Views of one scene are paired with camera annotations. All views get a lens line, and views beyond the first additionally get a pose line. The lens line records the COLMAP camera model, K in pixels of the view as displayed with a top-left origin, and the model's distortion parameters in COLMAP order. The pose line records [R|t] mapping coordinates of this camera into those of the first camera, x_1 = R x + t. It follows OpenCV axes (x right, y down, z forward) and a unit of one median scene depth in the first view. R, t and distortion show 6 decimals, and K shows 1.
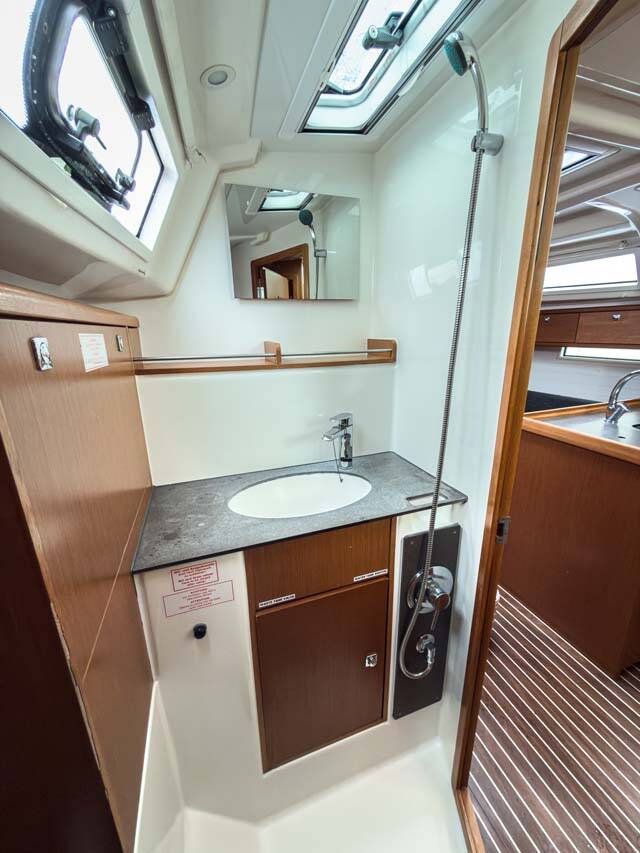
lens RADIAL K [[336.7, 0, 319.9], [0, 336.7, 424.9], [0, 0, 1]] dist [0.000808, -0.000623]
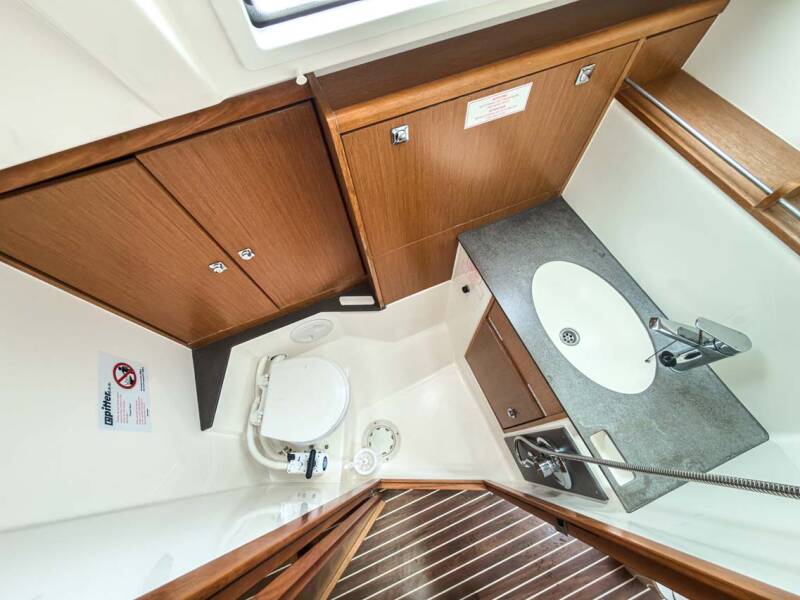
lens RADIAL K [[315.8, 0, 402.0], [0, 315.8, 301.7], [0, 0, 1]] dist [0.000808, -0.000623]
pose [[0.057196, 0.906295, -0.418758, 0.261213], [-0.219489, 0.420598, 0.880297, -0.524045], [0.973937, 0.041563, 0.222978, 0.280851]]
